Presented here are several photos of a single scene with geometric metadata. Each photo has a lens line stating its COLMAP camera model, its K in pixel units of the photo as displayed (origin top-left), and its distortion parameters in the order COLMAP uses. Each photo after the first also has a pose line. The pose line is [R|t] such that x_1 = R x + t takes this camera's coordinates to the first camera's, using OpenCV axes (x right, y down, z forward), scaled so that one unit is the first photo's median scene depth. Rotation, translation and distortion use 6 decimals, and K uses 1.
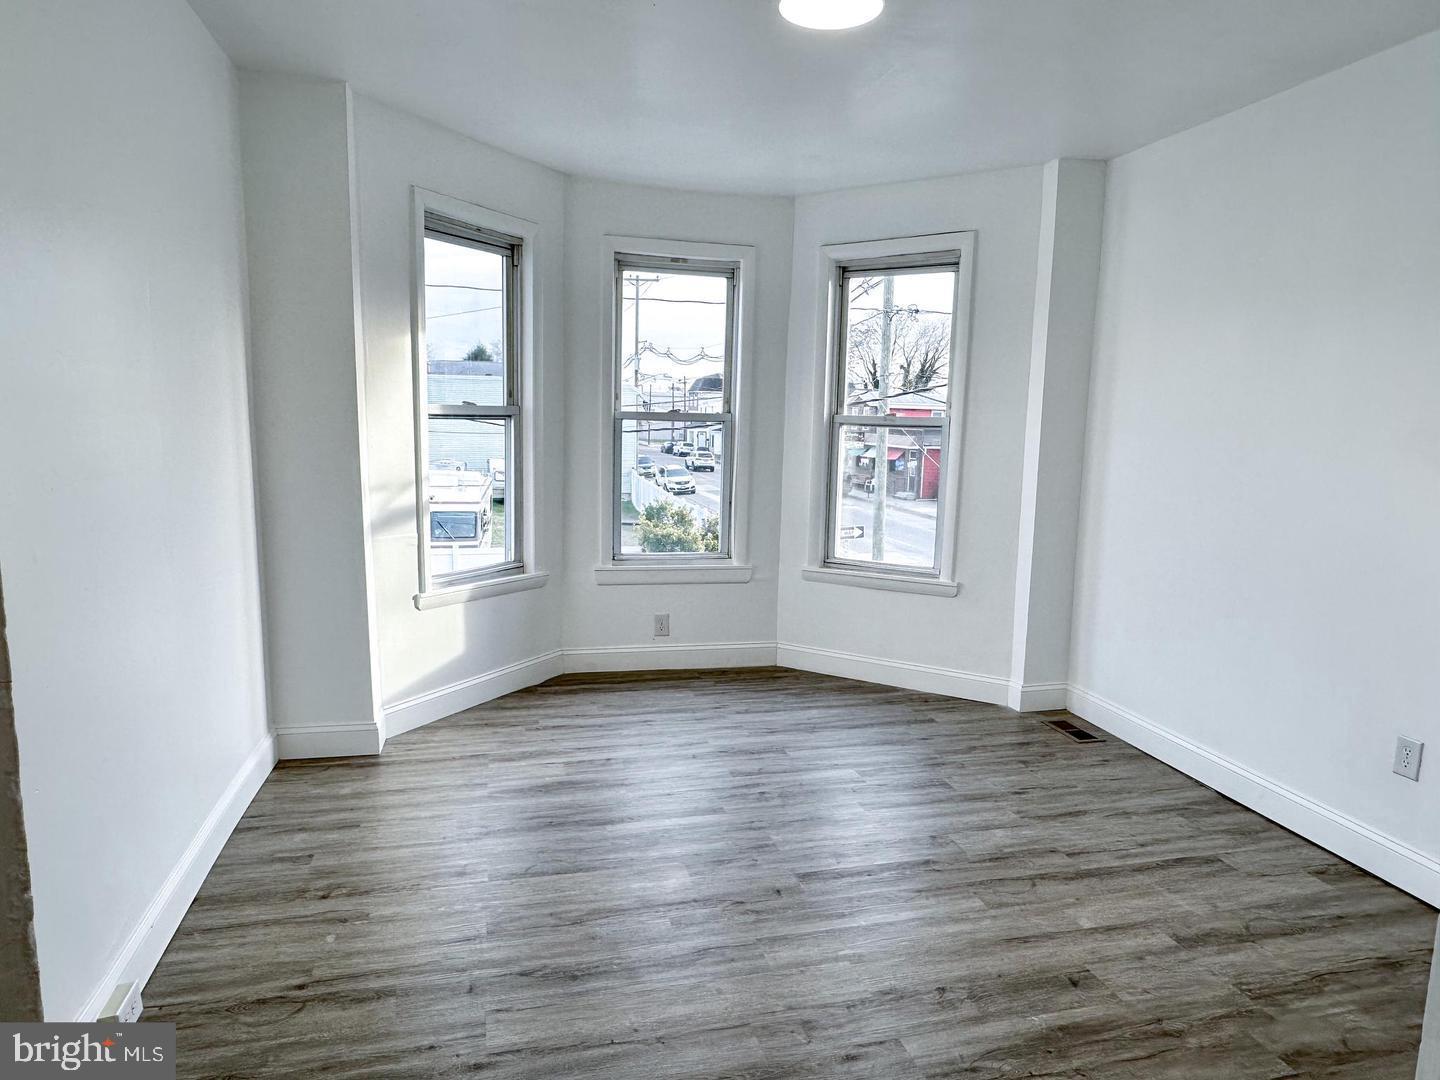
lens RADIAL K [[918.6, 0, 718.9], [0, 918.6, 540.4], [0, 0, 1]] dist [-0.008783, -0.001688]
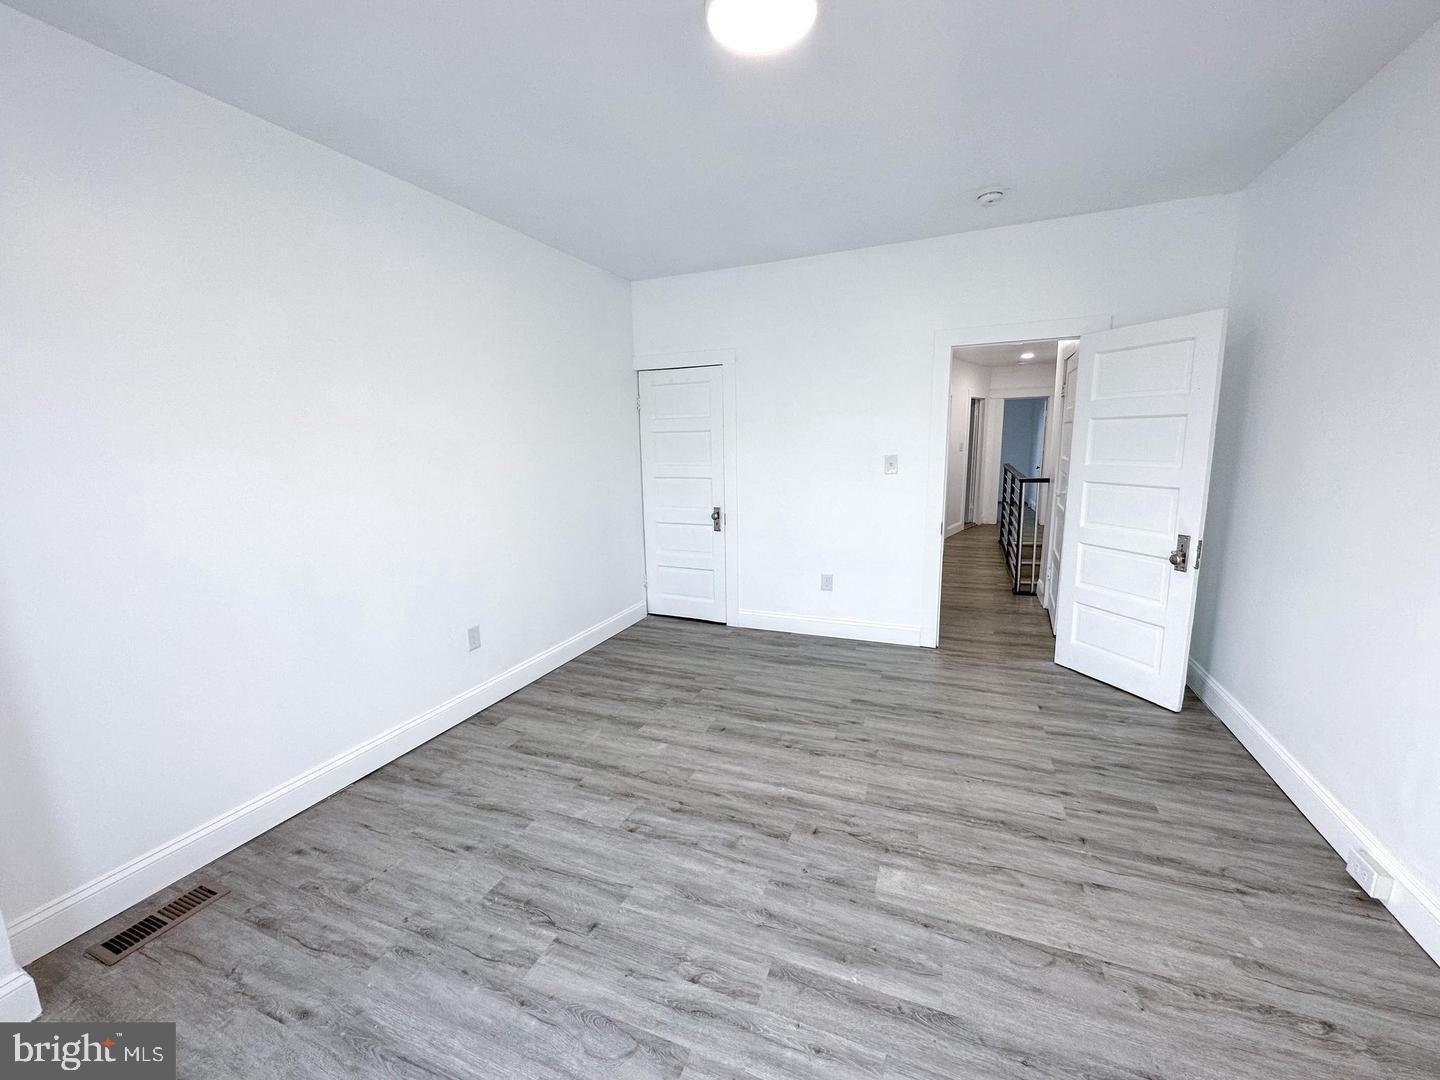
lens RADIAL K [[578.0, 0, 719.3], [0, 578.0, 543.5], [0, 0, 1]] dist [-0.010757, 0.002788]
pose [[-0.798488, -0.110122, 0.591854, -0.229648], [0.091932, 0.949291, 0.300657, -0.207390], [-0.594951, 0.294481, -0.747874, 1.446110]]
